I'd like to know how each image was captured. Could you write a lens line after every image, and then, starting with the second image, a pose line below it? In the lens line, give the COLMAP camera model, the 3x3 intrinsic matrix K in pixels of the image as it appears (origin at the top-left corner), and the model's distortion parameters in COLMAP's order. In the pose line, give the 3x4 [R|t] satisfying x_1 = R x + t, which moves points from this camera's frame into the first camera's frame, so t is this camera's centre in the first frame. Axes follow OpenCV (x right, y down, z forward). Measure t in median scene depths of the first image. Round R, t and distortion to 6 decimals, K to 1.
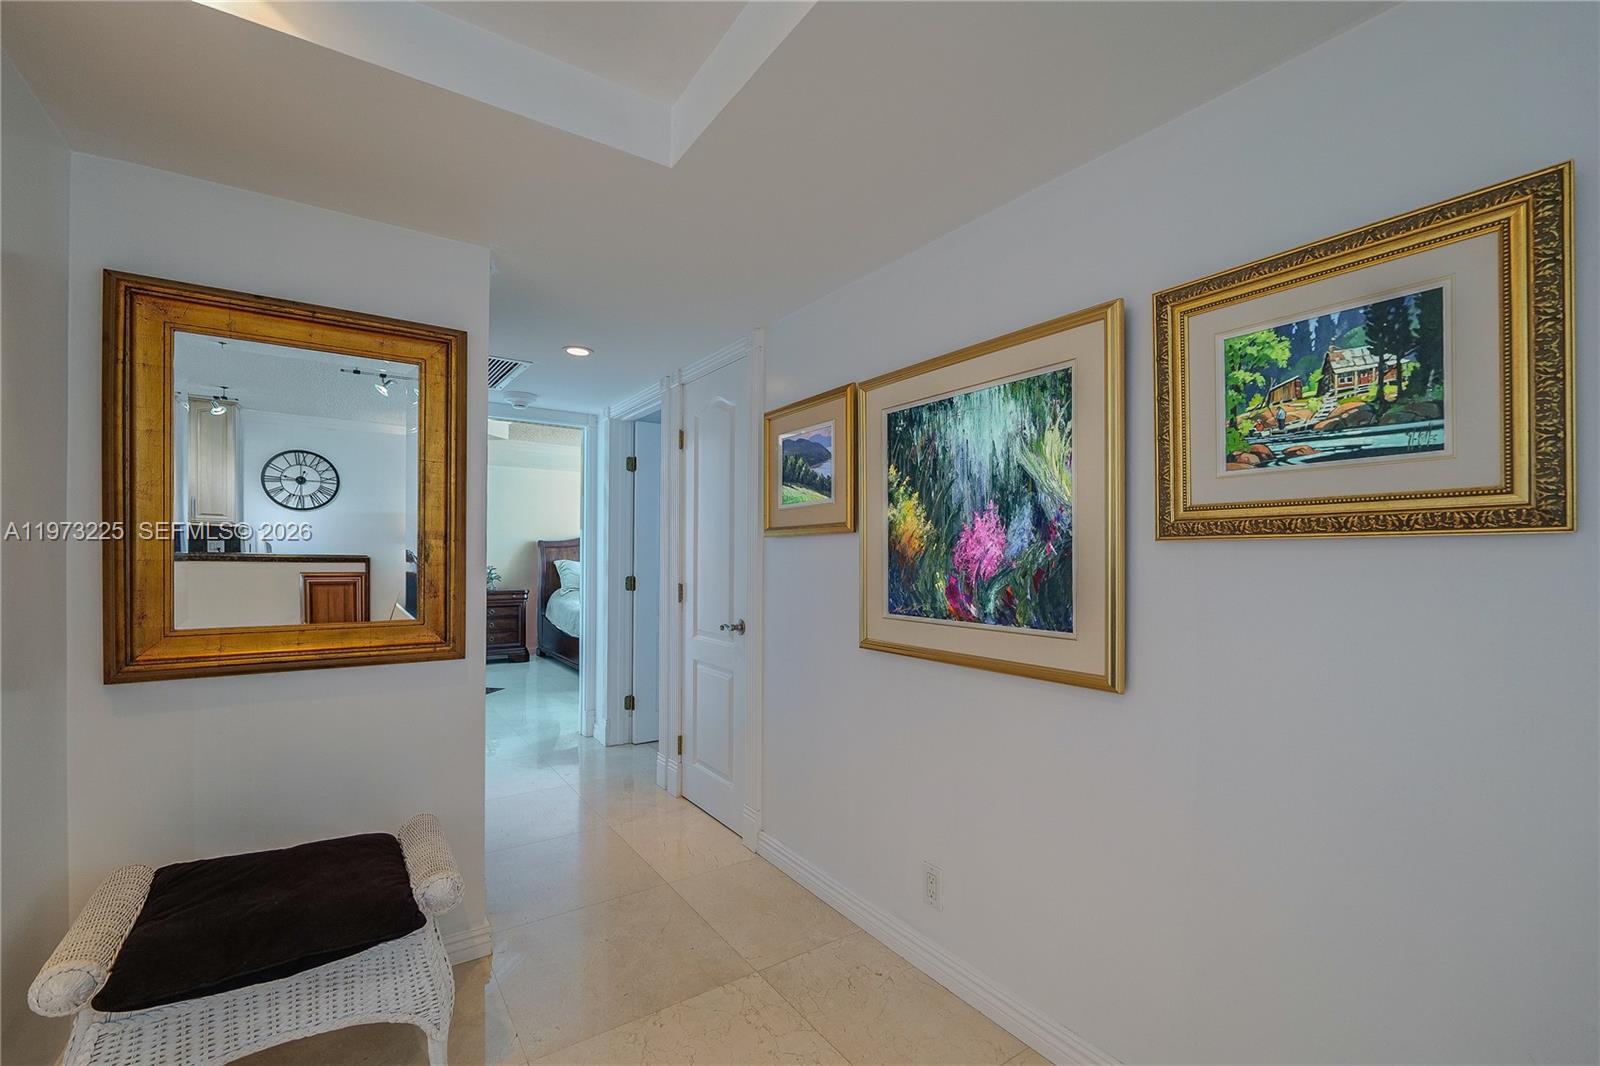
lens RADIAL K [[691.6, 0, 803.0], [0, 691.6, 566.4], [0, 0, 1]] dist [-0.000210, -0.000072]
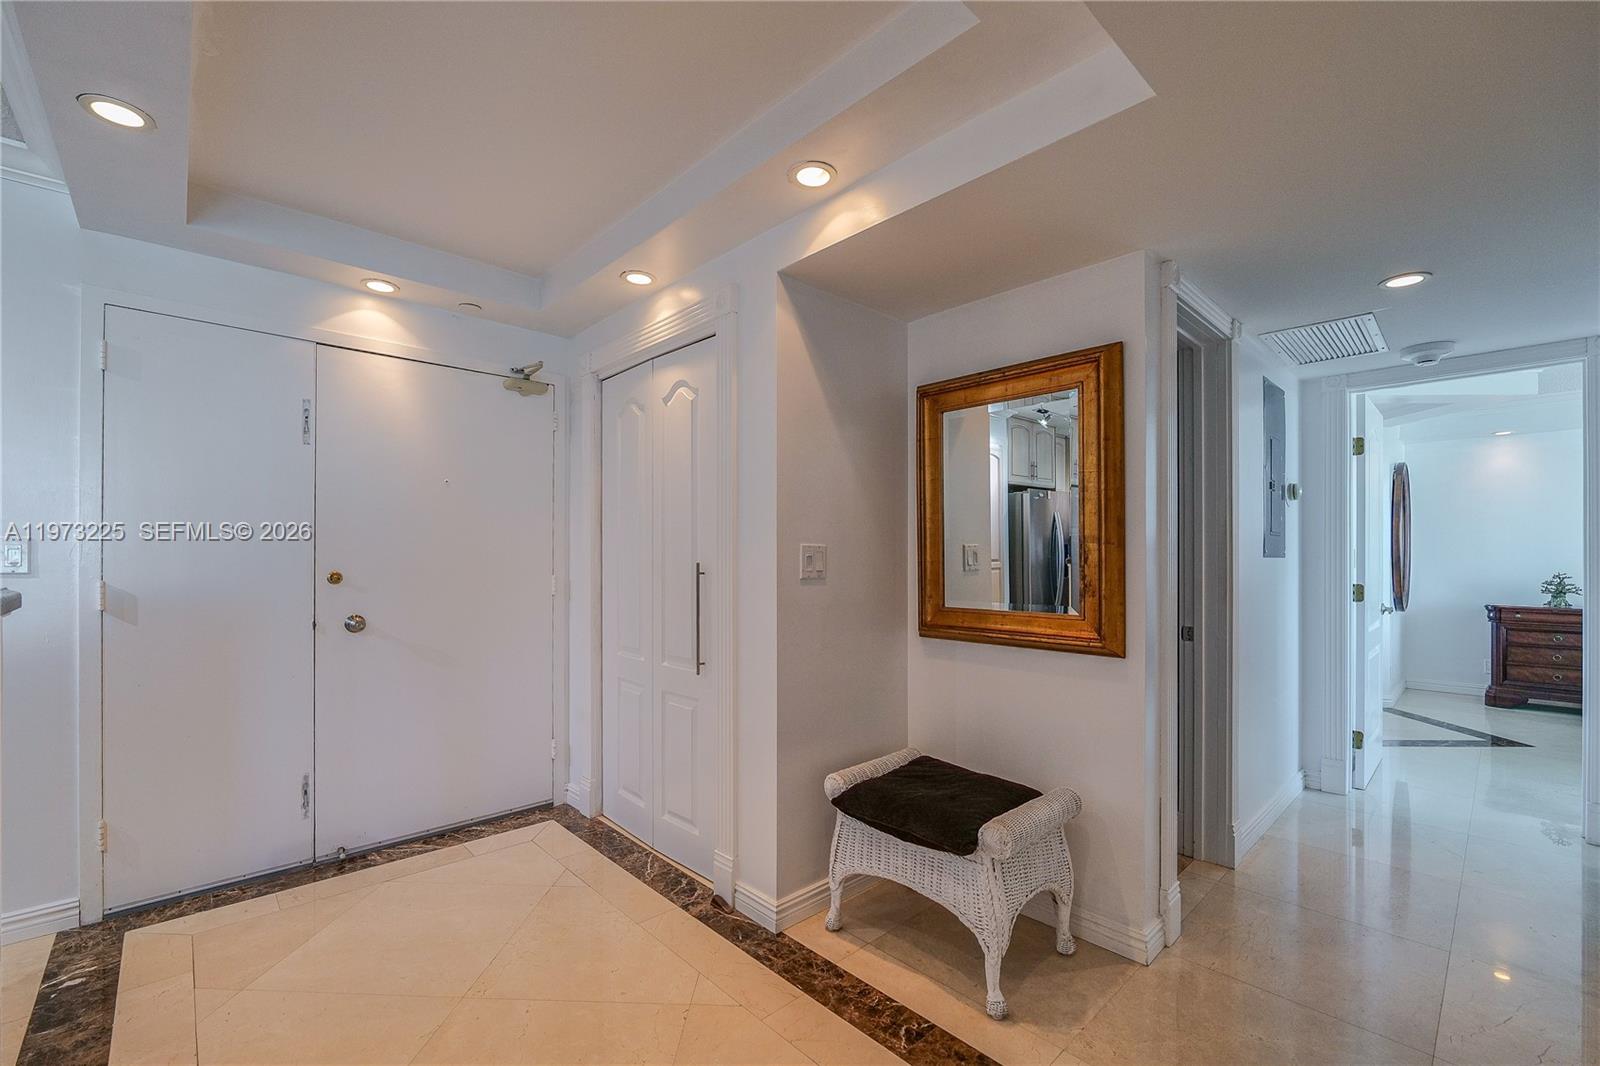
lens RADIAL K [[695.9, 0, 770.0], [0, 695.9, 558.1], [0, 0, 1]] dist [-0.000500, -0.000541]
pose [[0.115510, -0.004517, -0.993296, 0.504381], [-0.016213, 0.999848, -0.006432, 0.000206], [0.993174, 0.016848, 0.115419, 0.378182]]
